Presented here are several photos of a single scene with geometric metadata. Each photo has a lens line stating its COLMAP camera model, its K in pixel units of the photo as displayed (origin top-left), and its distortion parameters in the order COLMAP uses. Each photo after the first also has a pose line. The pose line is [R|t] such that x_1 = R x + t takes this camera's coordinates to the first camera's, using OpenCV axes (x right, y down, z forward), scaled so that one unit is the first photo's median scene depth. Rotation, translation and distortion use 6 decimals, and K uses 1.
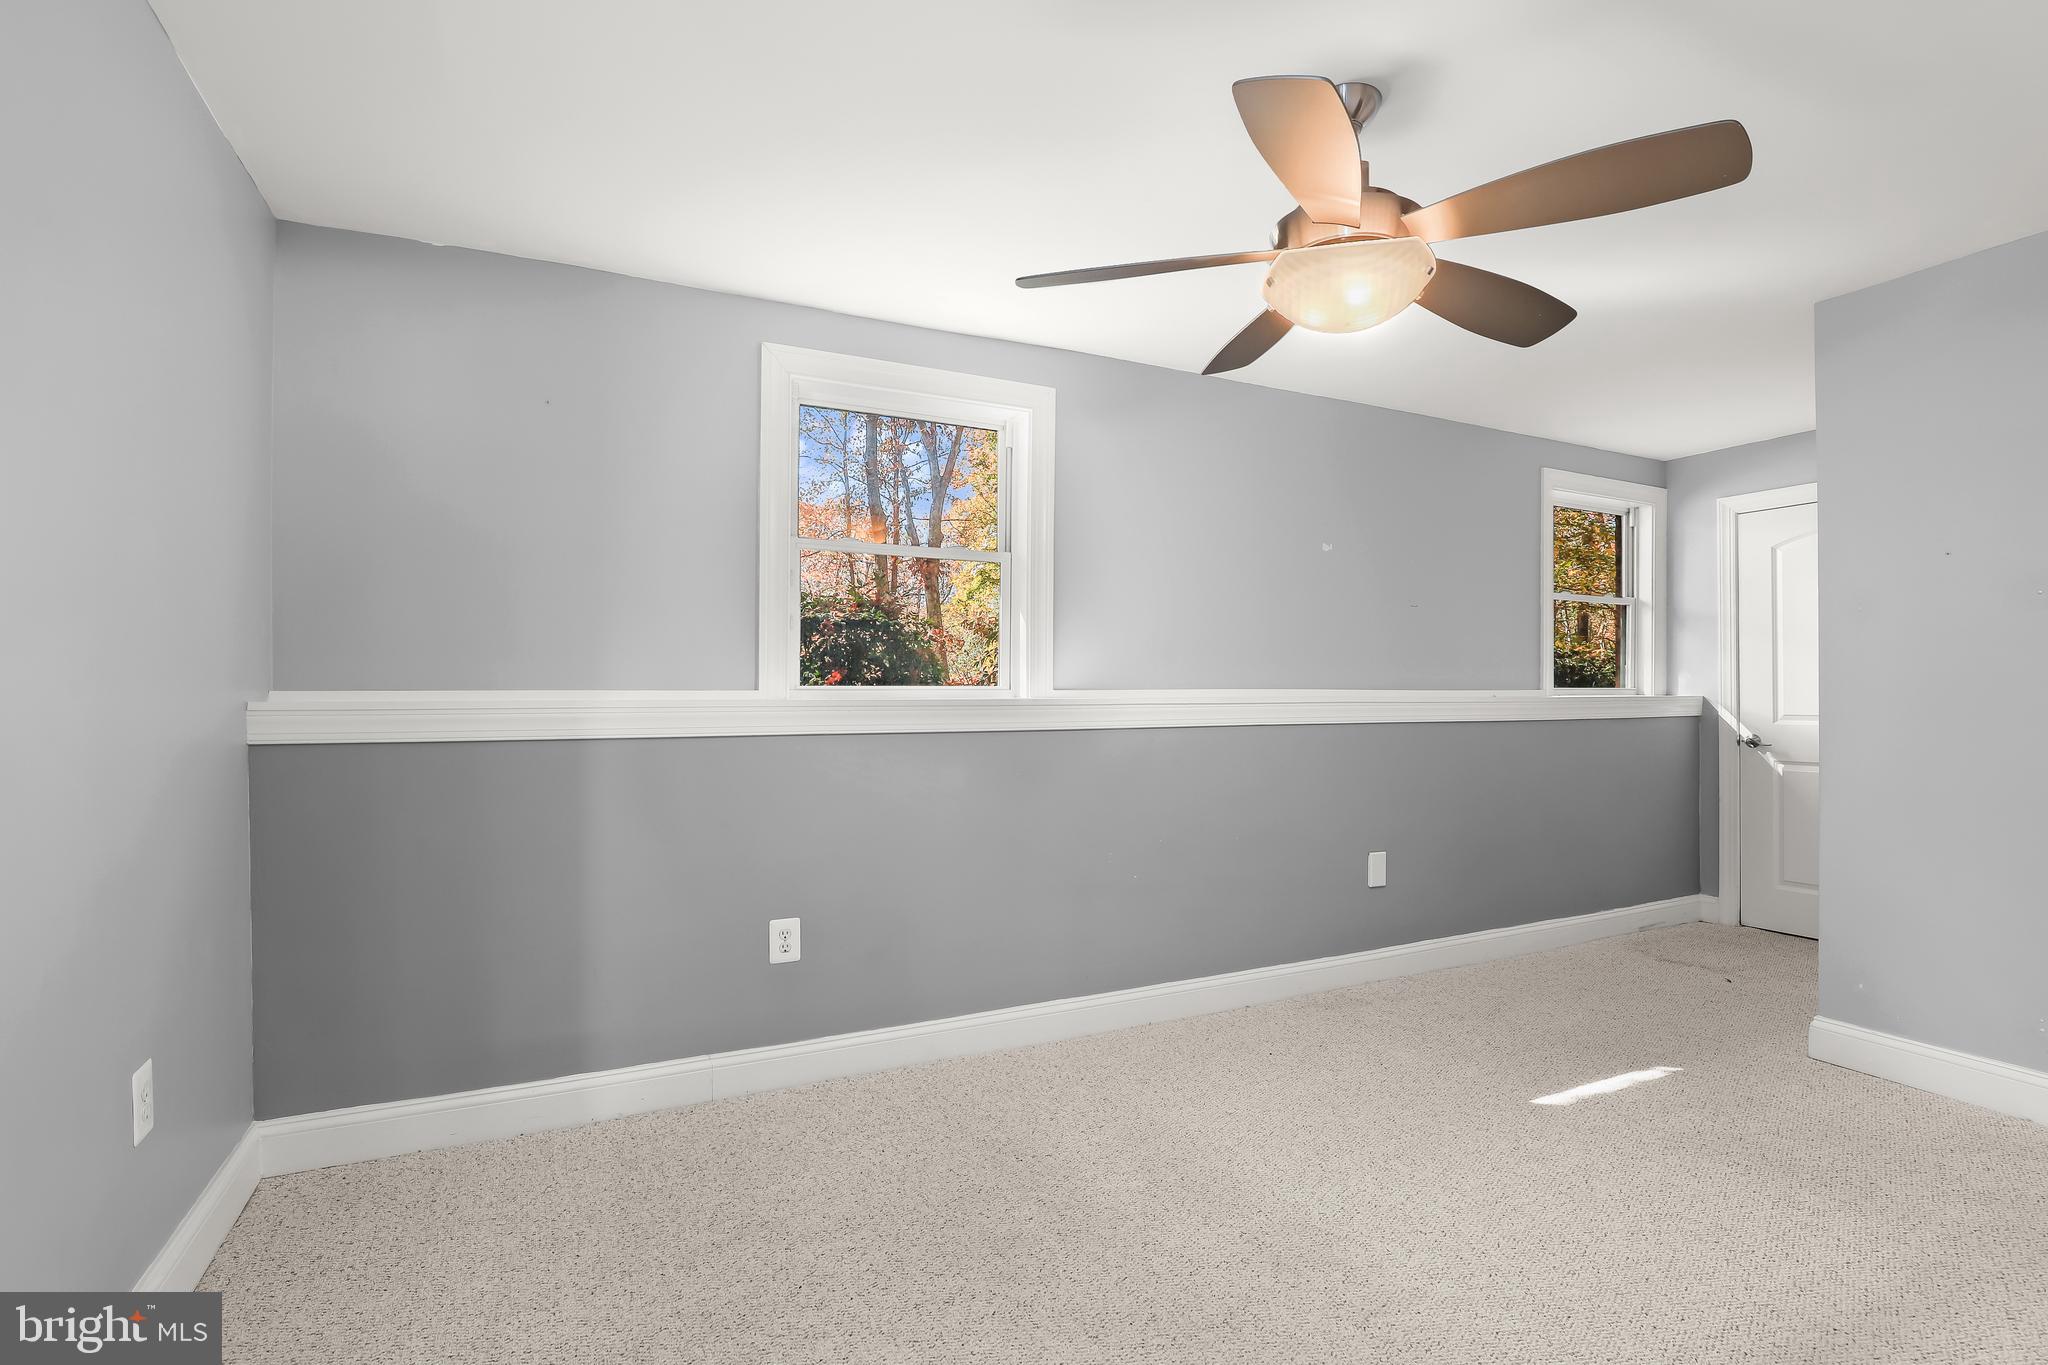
lens RADIAL K [[942.9, 0, 1026.6], [0, 942.9, 658.6], [0, 0, 1]] dist [-0.038771, 0.008483]
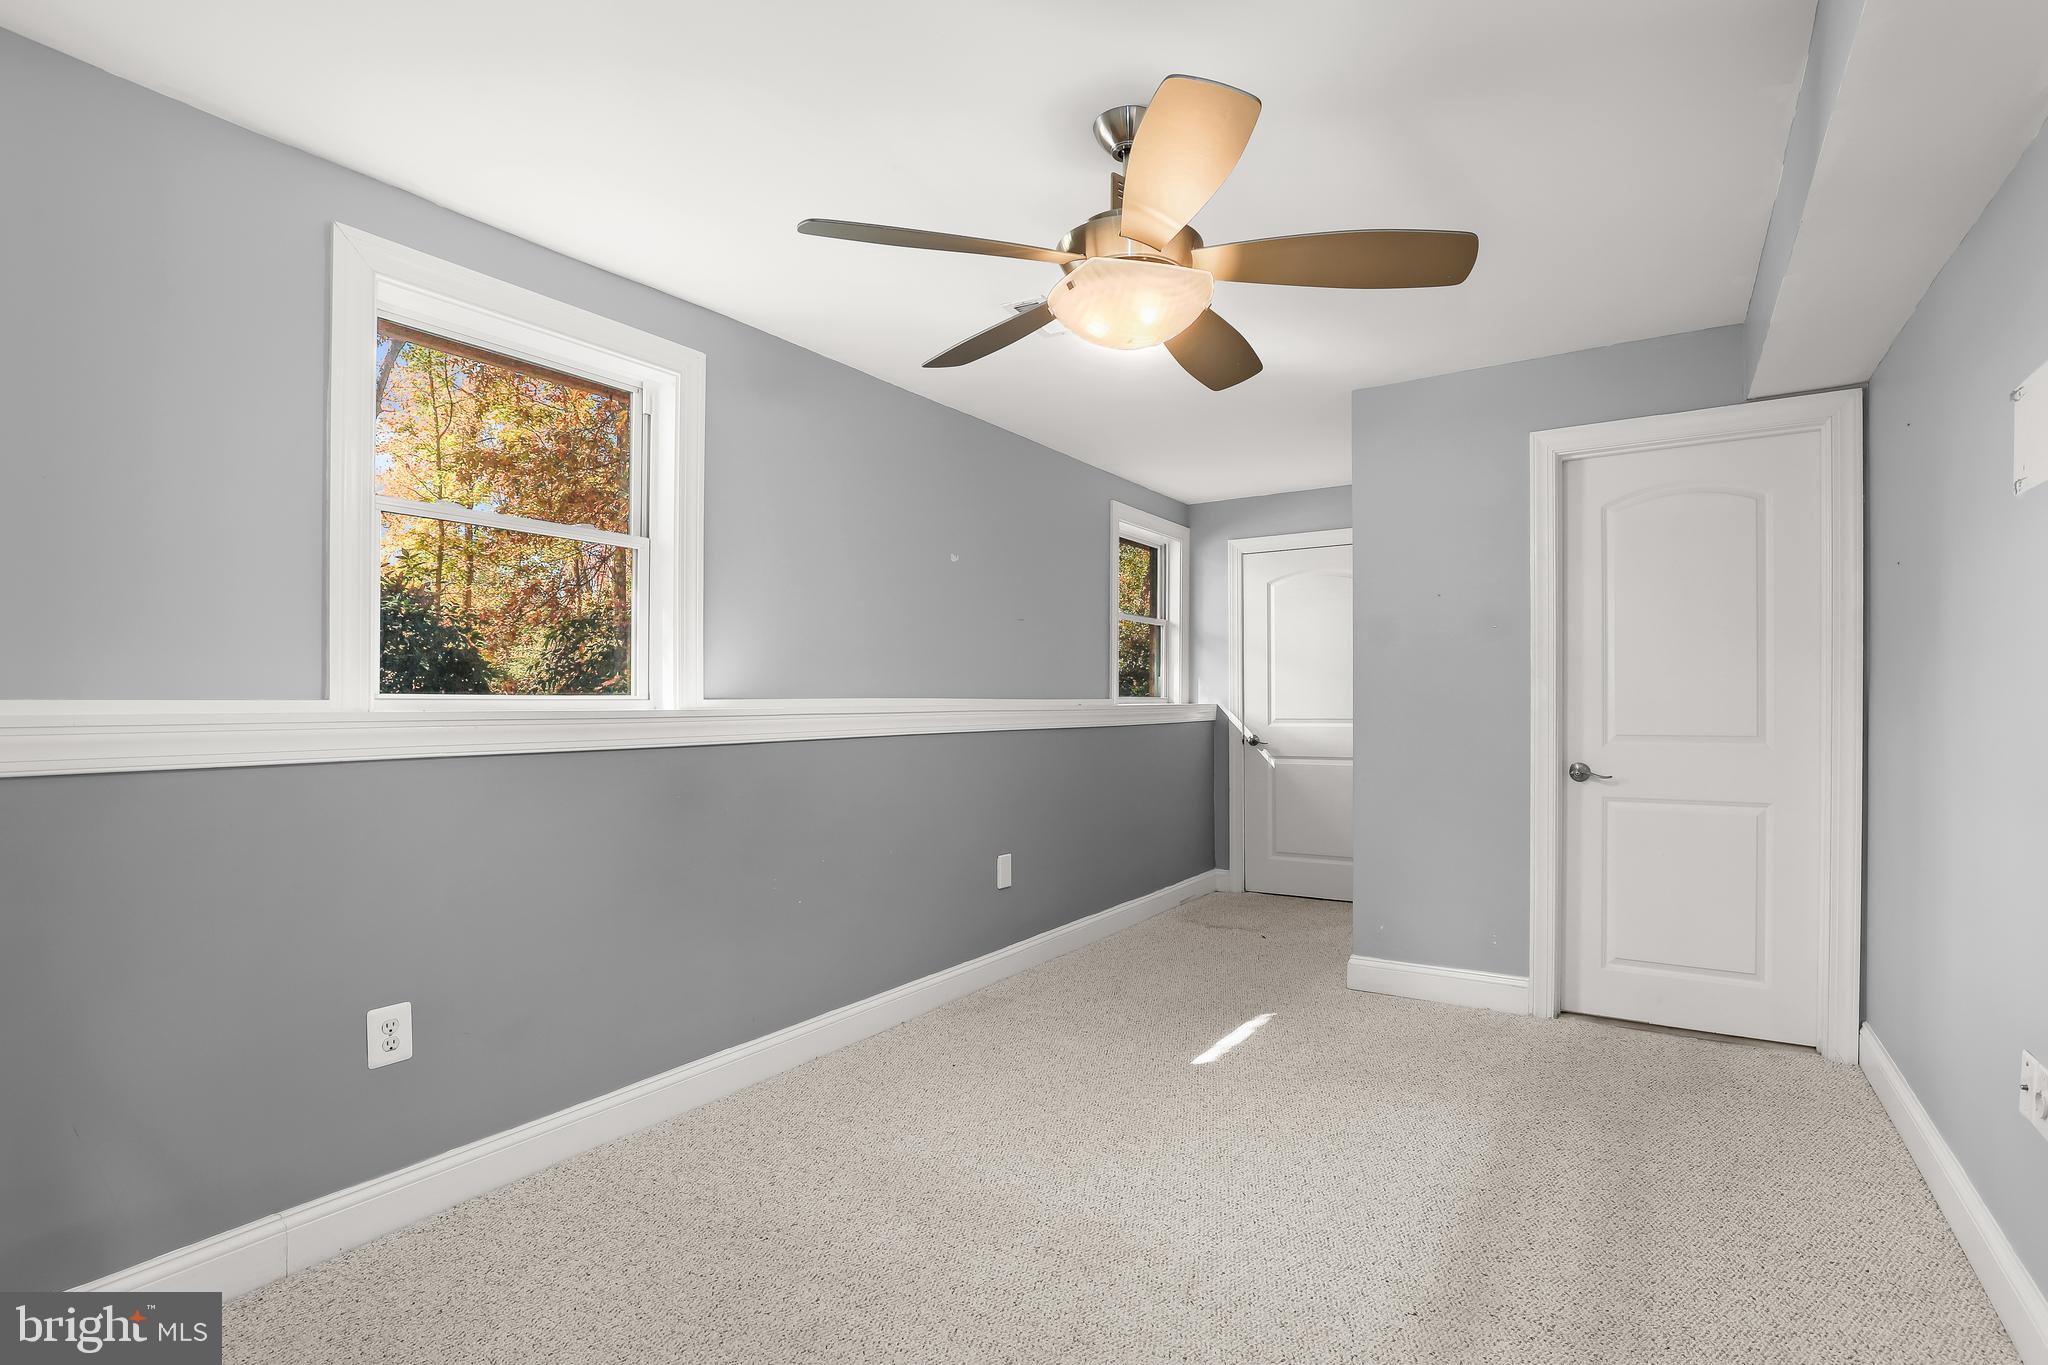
lens RADIAL K [[957.5, 0, 1042.6], [0, 957.5, 683.8], [0, 0, 1]] dist [-0.031098, 0.000530]
pose [[0.862094, 0.005580, 0.506718, -0.150807], [-0.013461, 0.999839, 0.011890, 0.004452], [-0.506570, -0.017071, 0.862030, 0.077256]]
